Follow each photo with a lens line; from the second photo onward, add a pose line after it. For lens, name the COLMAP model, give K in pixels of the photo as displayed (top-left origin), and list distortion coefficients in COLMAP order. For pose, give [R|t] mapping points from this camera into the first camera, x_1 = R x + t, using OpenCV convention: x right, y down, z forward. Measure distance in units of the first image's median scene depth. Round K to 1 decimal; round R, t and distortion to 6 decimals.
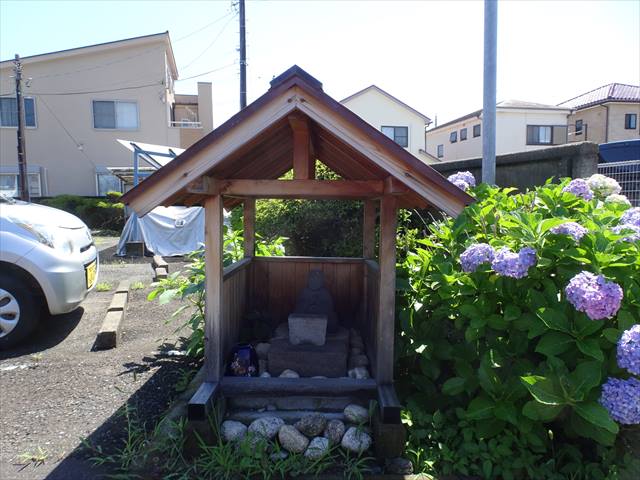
lens RADIAL K [[445.8, 0, 320.1], [0, 445.8, 239.8], [0, 0, 1]] dist [-0.003113, -0.000917]
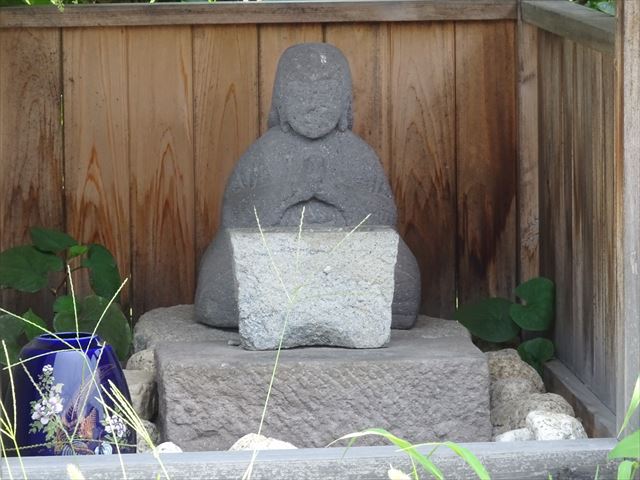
lens RADIAL K [[3841.1, 0, 320.0], [0, 3841.1, 240.0], [0, 0, 1]] dist [0.056380, 0.000000]
pose [[0.994317, -0.042276, 0.097710, -0.179001], [0.037708, 0.998129, 0.048135, 0.064757], [-0.099562, -0.044177, 0.994050, -0.822343]]
